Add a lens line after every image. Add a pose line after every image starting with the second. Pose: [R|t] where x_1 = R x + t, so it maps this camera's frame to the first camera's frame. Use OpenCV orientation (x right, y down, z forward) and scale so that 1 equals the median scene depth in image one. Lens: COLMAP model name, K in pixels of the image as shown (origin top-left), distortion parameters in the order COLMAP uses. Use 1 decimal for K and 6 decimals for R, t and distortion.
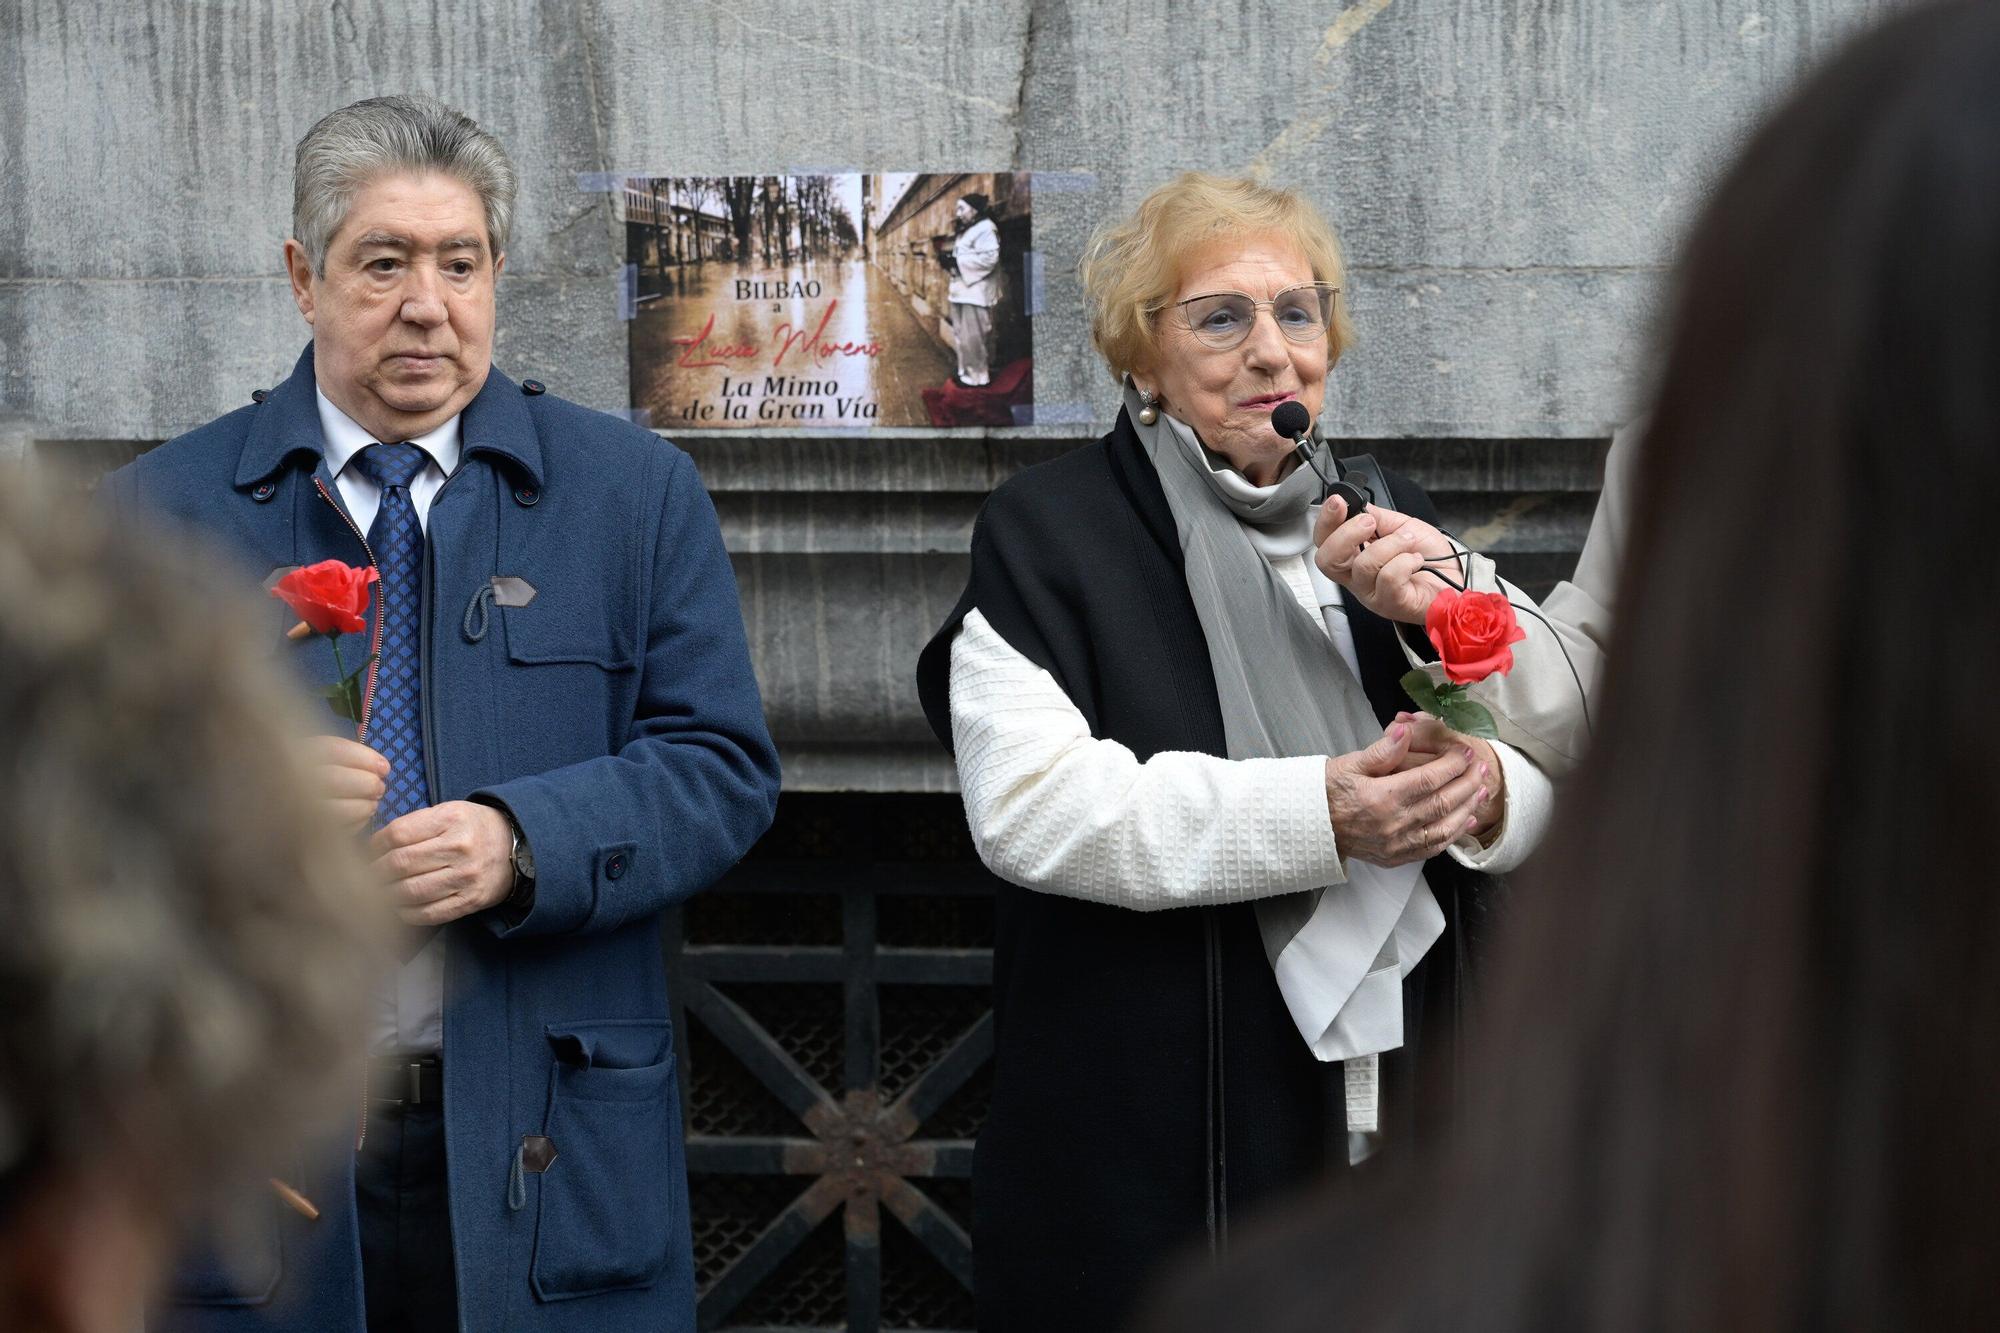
lens RADIAL K [[3982.0, 0, 1000.0], [0, 3982.0, 666.5], [0, 0, 1]] dist [0.018335, -0.141380]
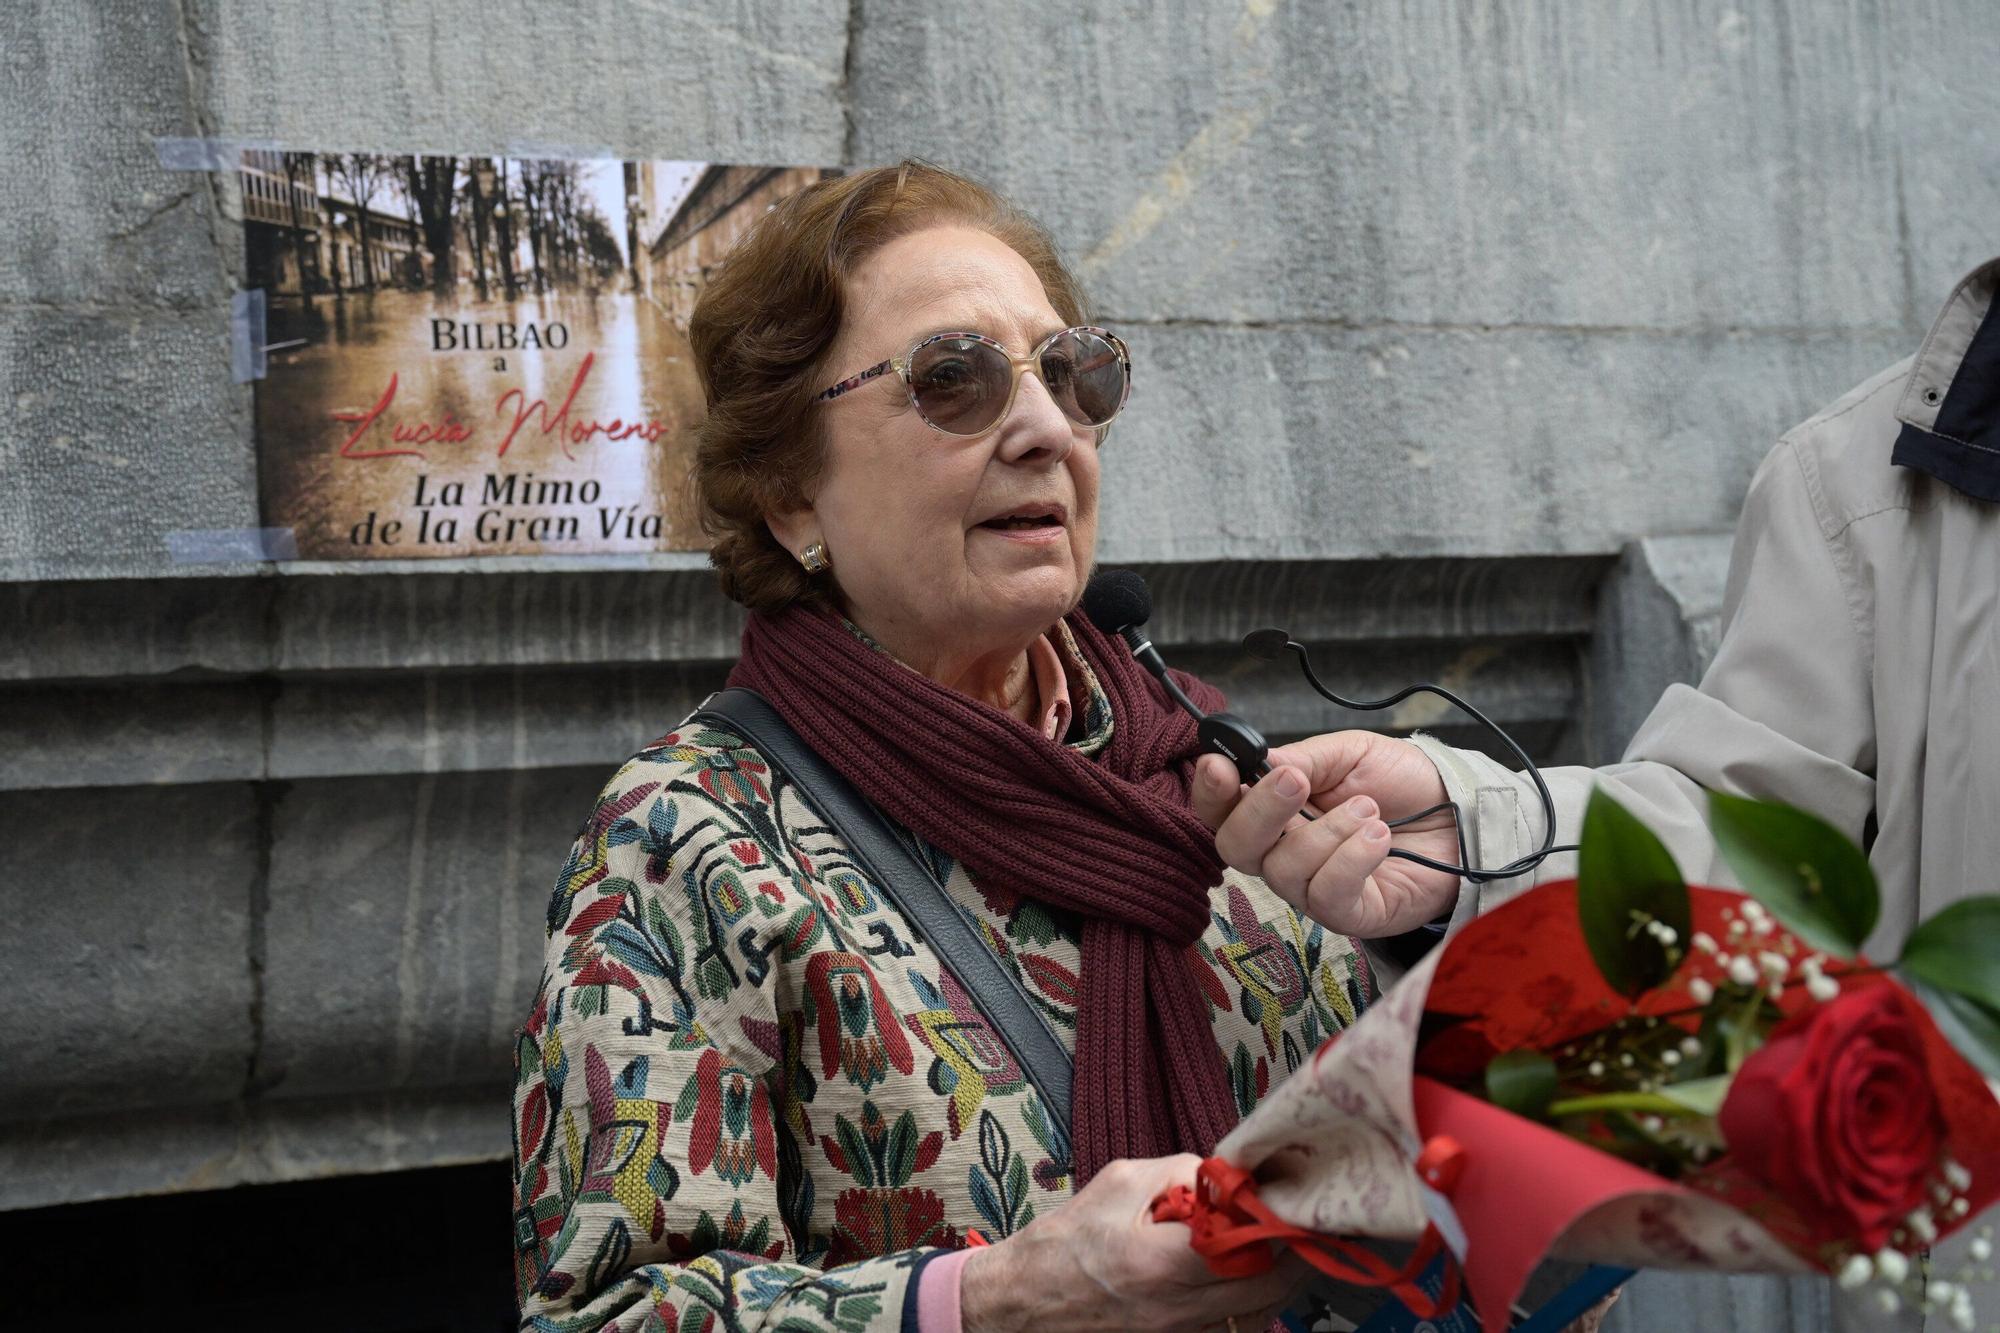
lens RADIAL K [[2886.5, 0, 1005.0], [0, 2886.5, 657.5], [0, 0, 1]] dist [0.002124, 0.026547]
pose [[0.879462, -0.018802, 0.475598, -0.202466], [0.095176, 0.985986, -0.137018, 0.024605], [-0.466357, 0.165767, 0.868926, 0.579271]]
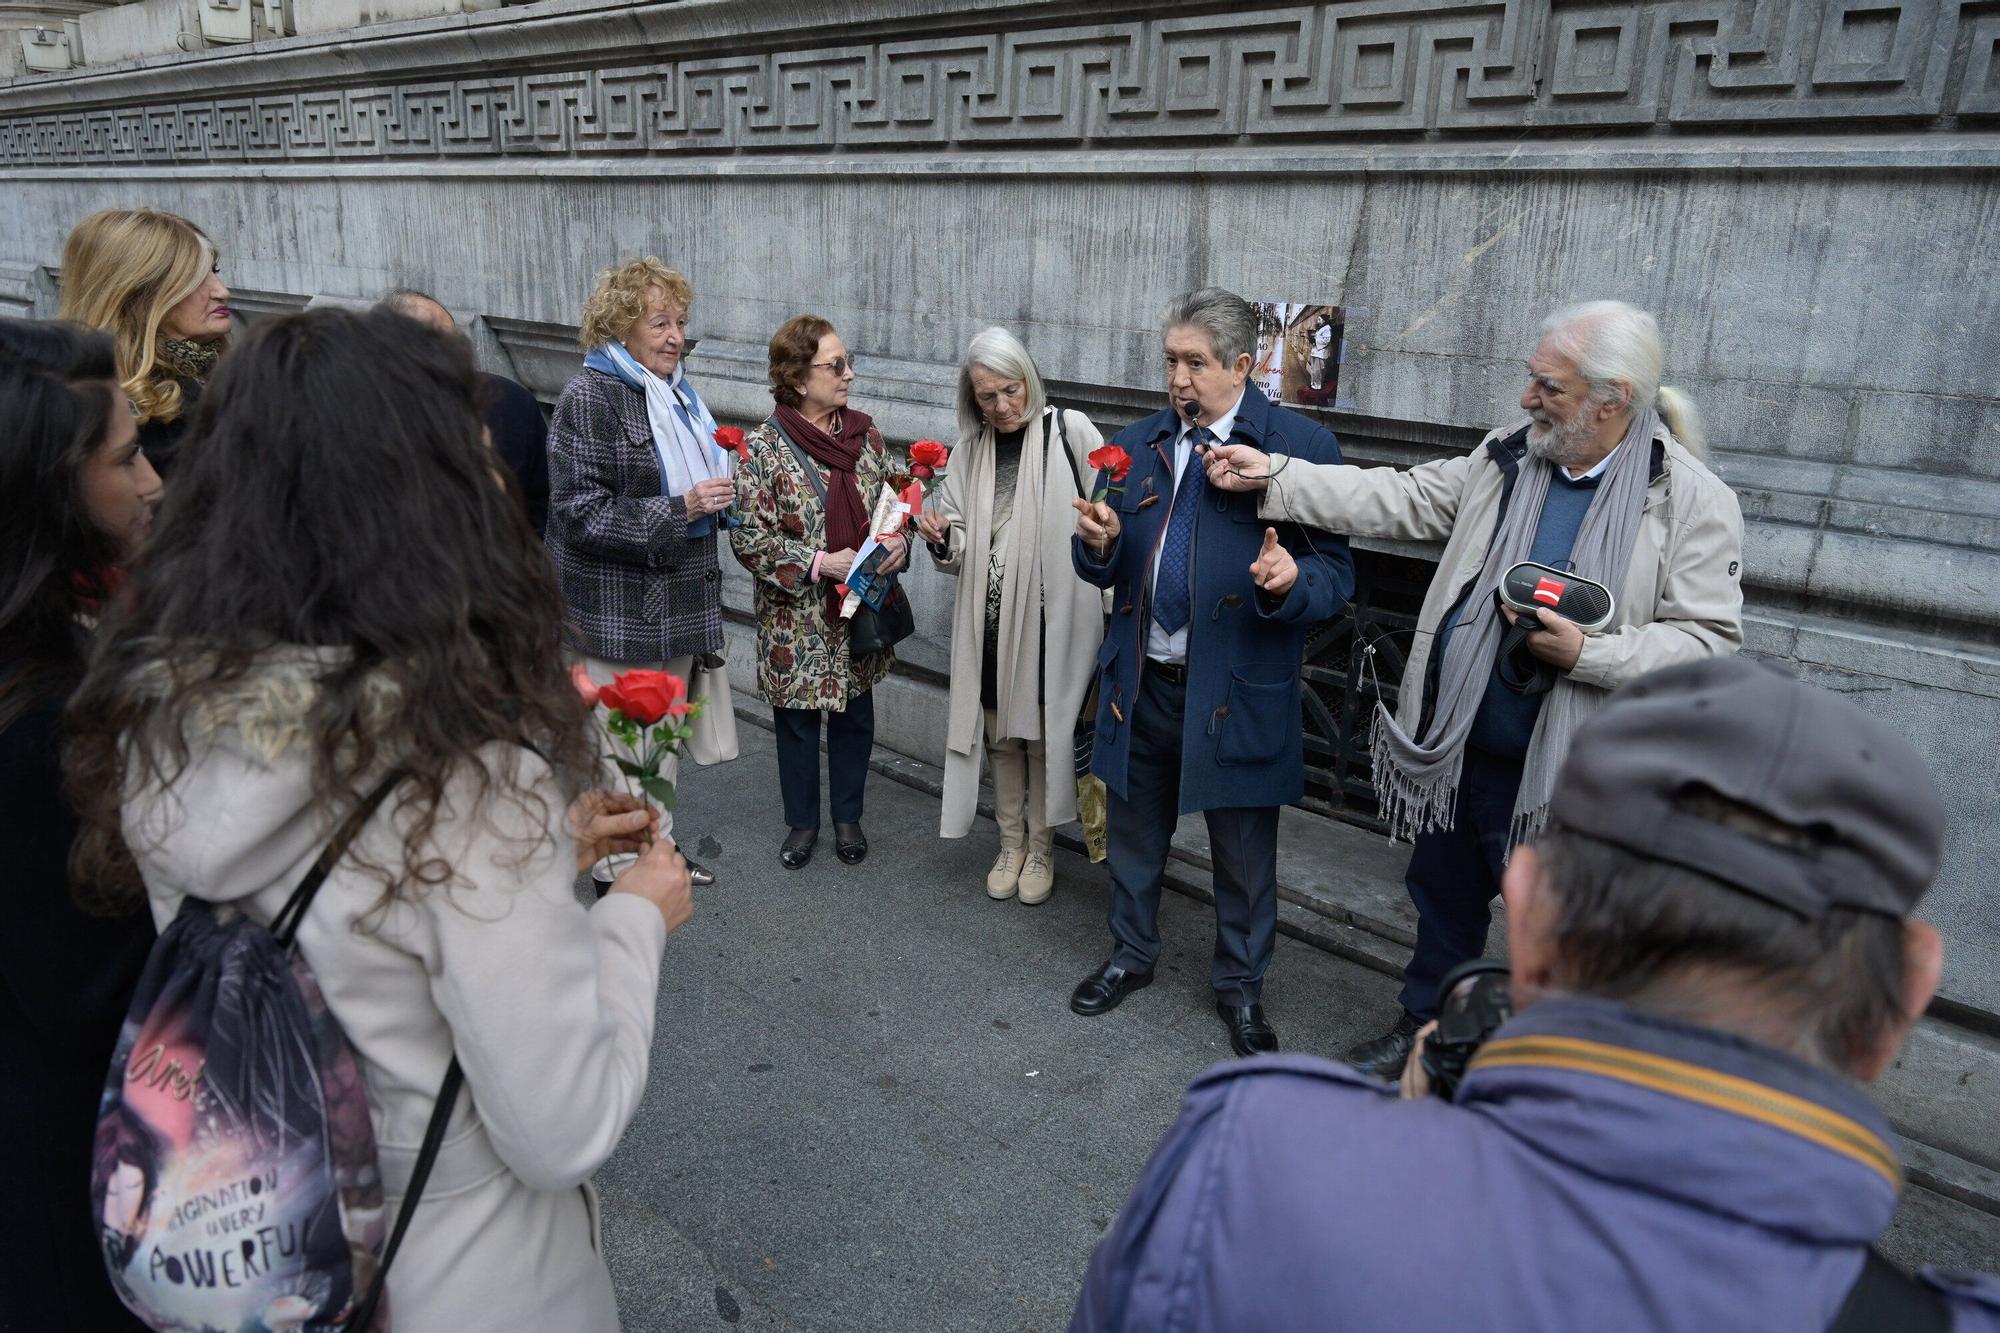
lens RADIAL K [[1354.5, 0, 1000.0], [0, 1354.5, 666.5], [0, 0, 1]] dist [0.000934, 0.000898]
pose [[0.817727, 0.206061, -0.537458, 0.338997], [-0.108122, 0.972093, 0.208195, -0.056400], [0.565360, -0.112136, 0.817187, 0.136314]]
